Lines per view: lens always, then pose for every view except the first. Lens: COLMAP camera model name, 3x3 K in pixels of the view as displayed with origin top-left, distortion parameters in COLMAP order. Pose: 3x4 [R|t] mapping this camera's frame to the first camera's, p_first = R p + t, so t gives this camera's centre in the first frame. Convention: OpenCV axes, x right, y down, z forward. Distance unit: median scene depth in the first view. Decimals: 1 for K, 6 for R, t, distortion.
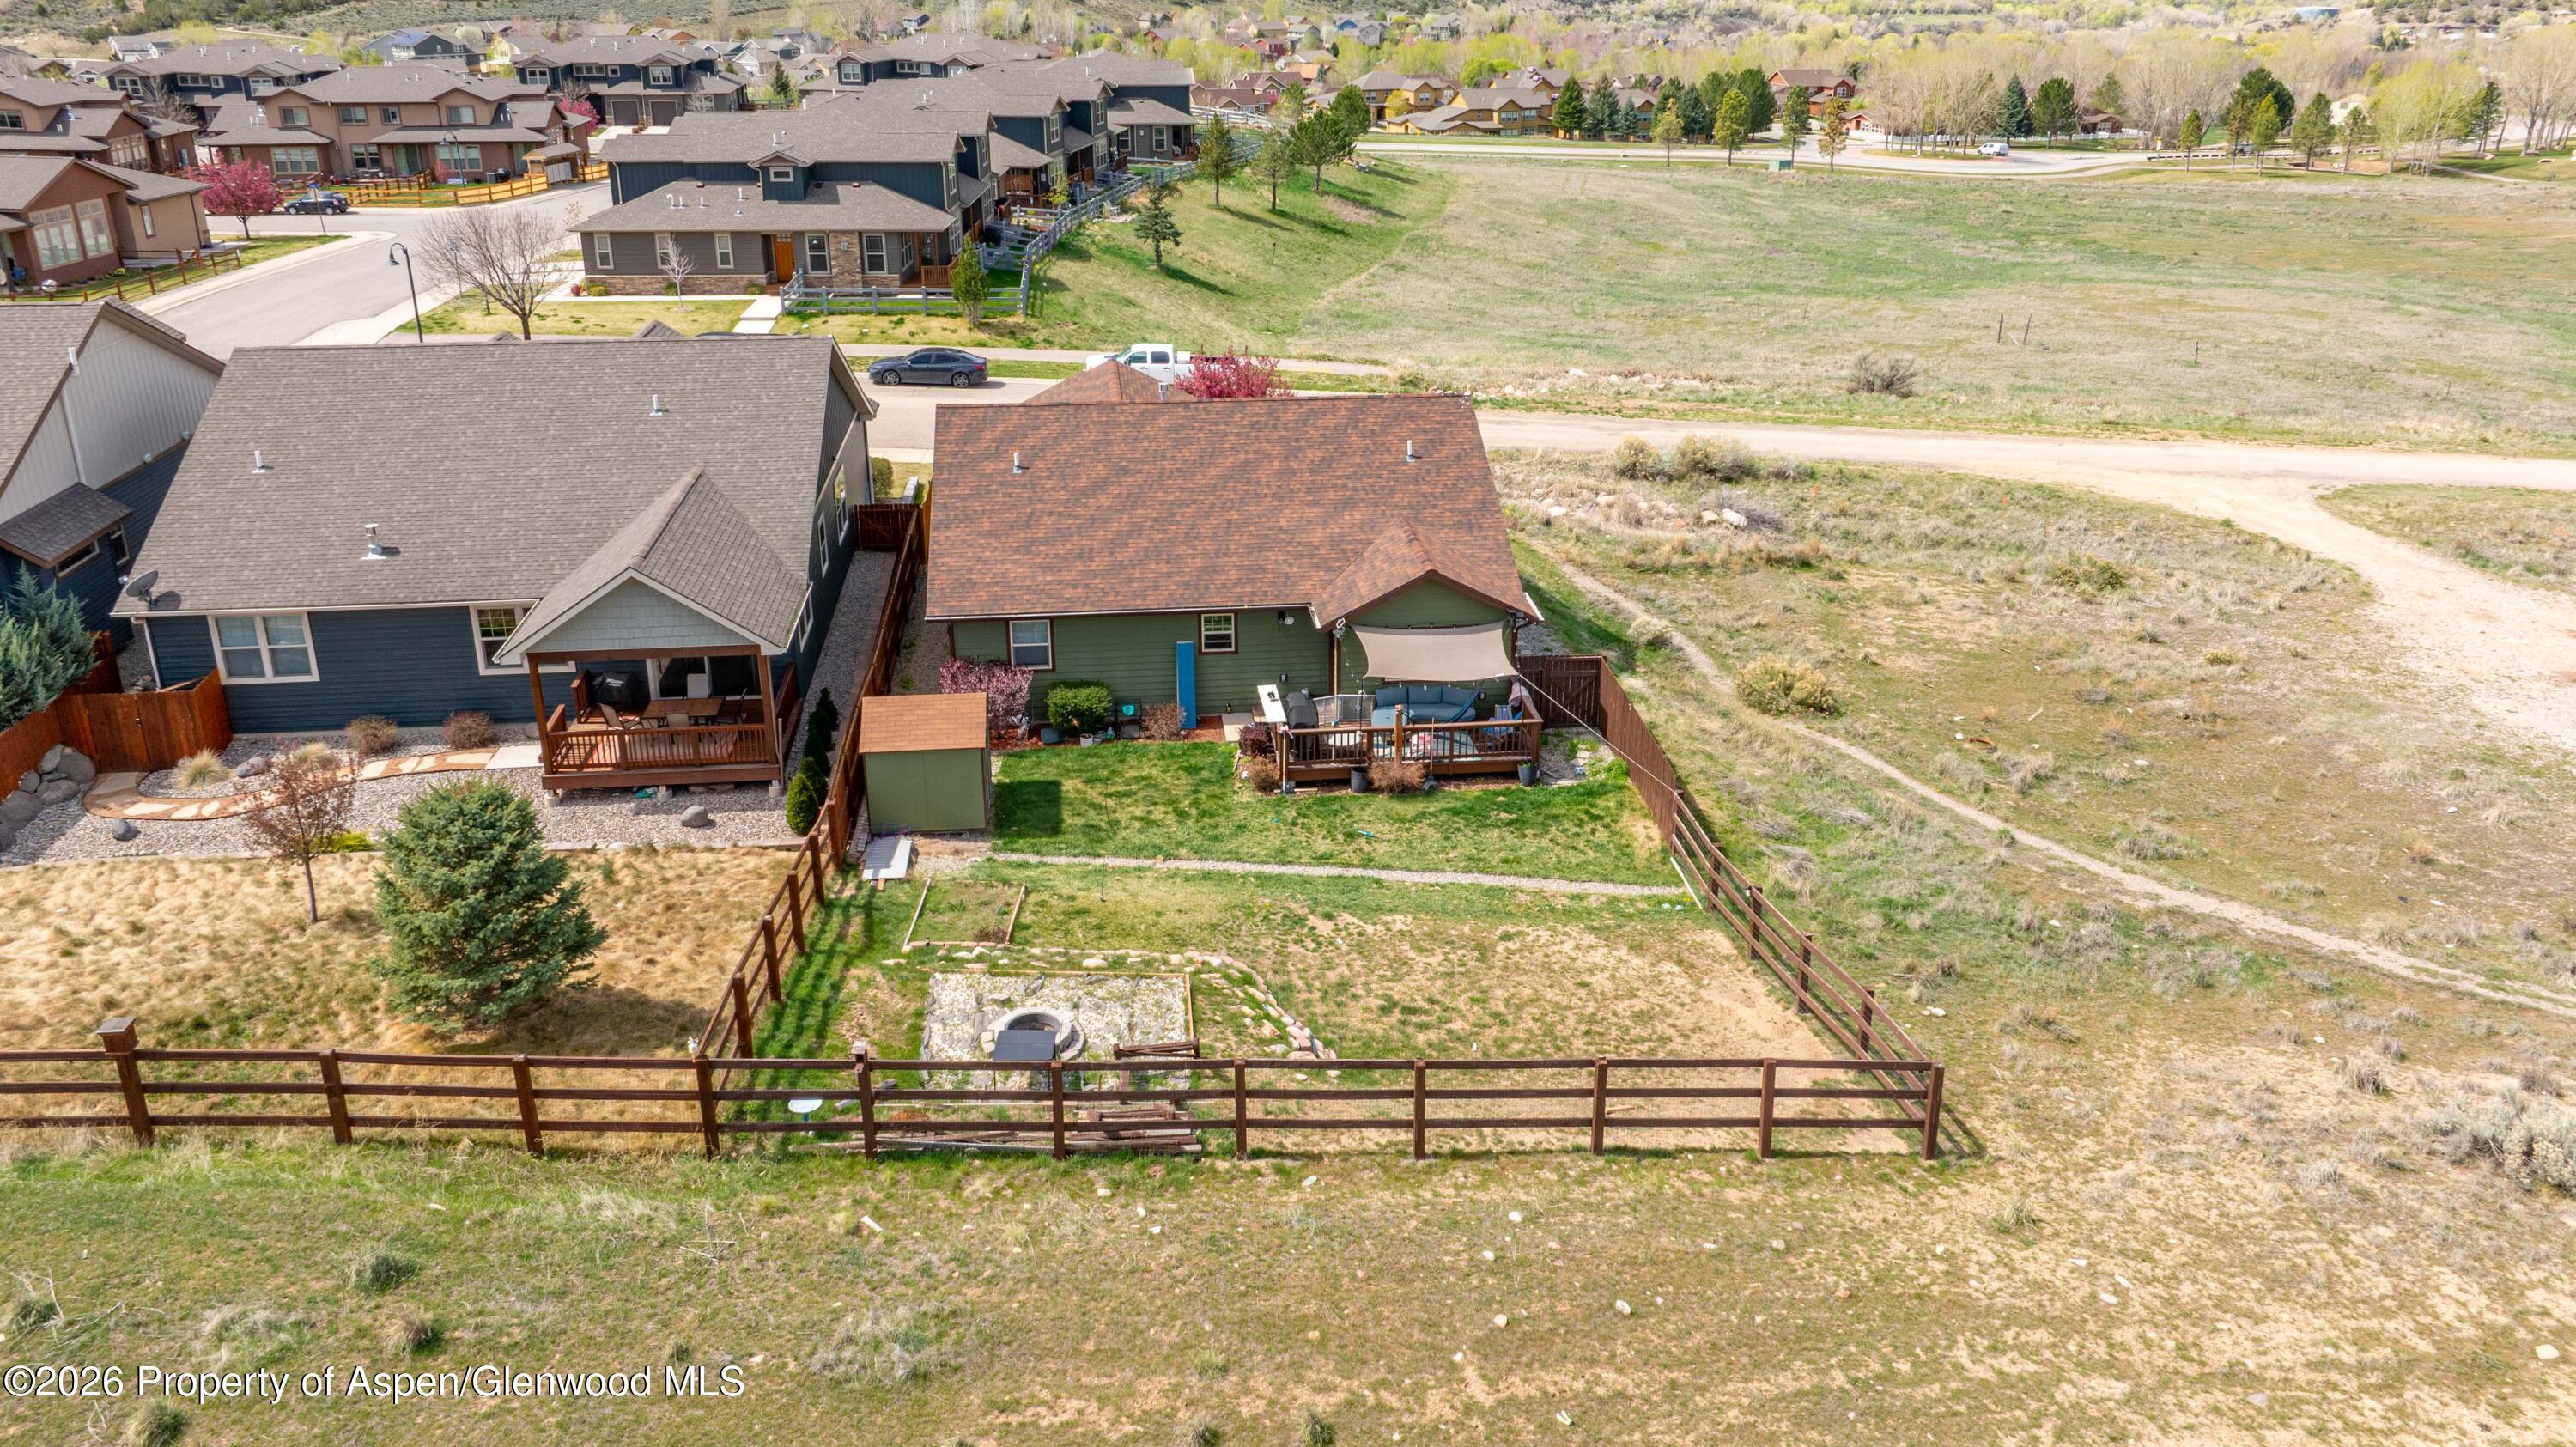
lens RADIAL K [[1933.2, 0, 1288.0], [0, 1933.2, 723.5], [0, 0, 1]] dist [-0.061381, 0.081815]
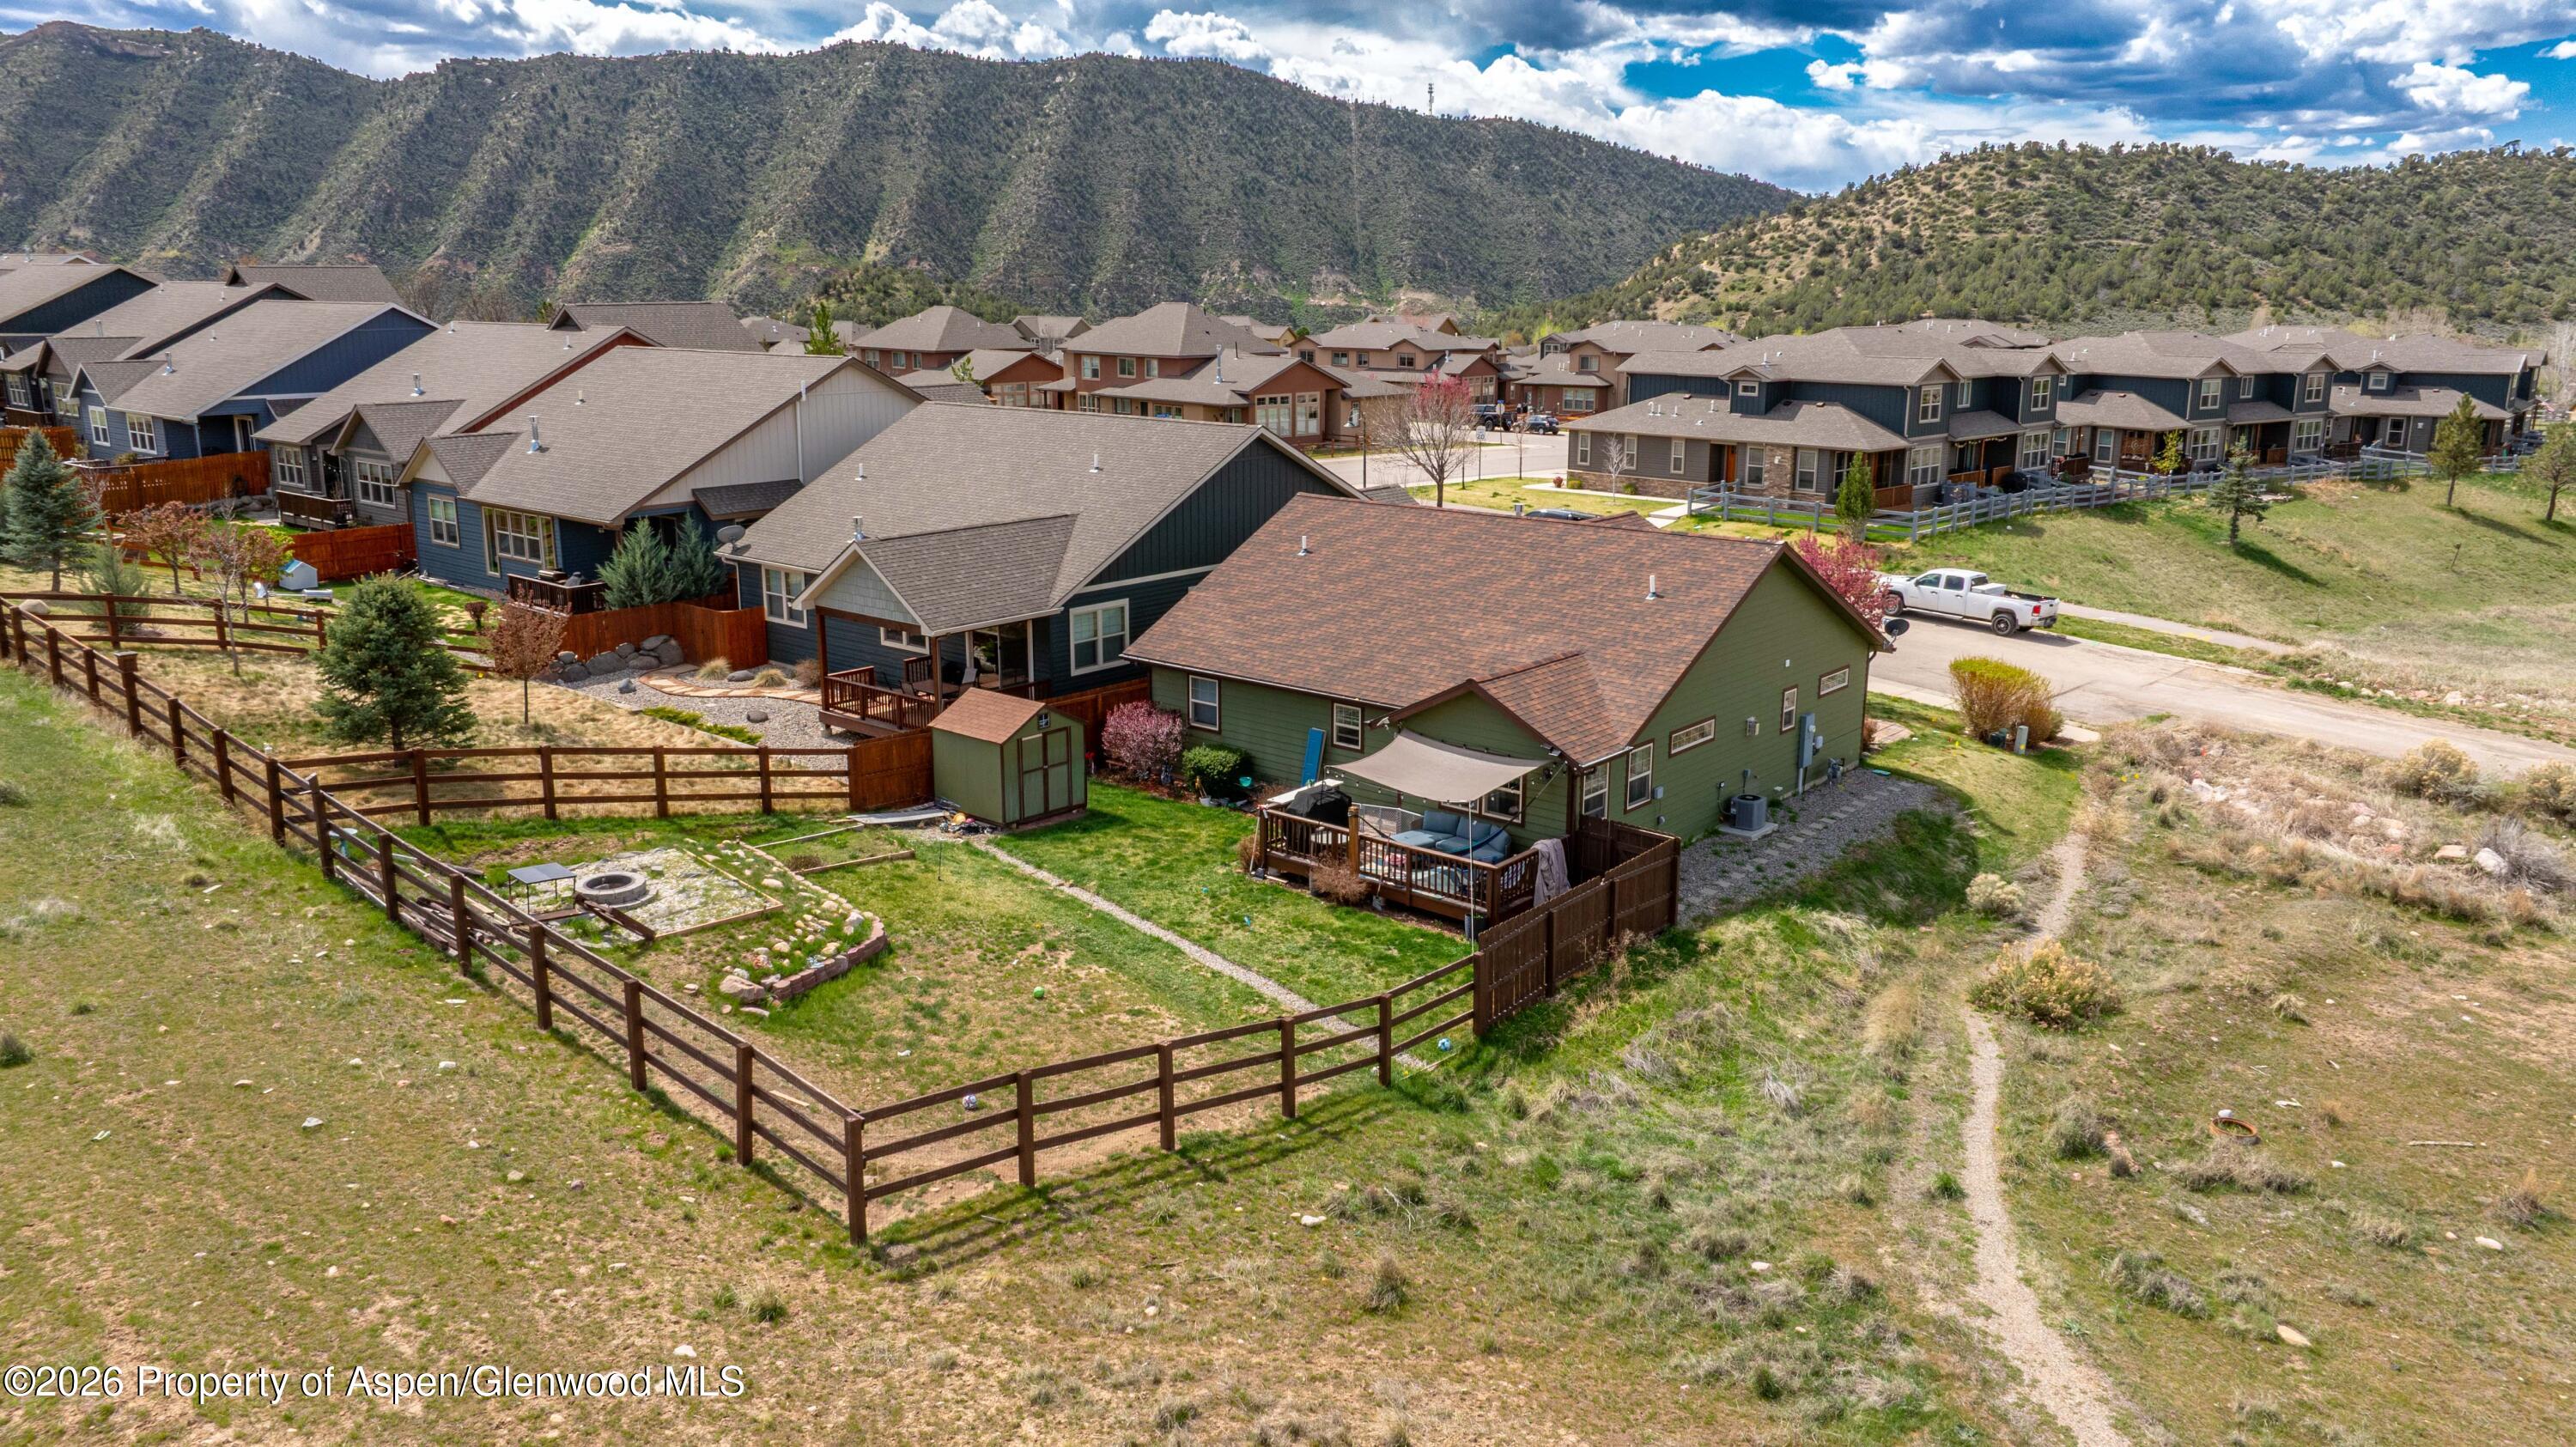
lens RADIAL K [[1905.1, 0, 1274.3], [0, 1905.1, 755.3], [0, 0, 1]] dist [-0.022648, 0.007360]
pose [[0.650686, 0.176240, -0.738612, 0.351076], [-0.293753, 0.955385, -0.030819, 0.003210], [0.700227, 0.237023, 0.673426, 0.195463]]
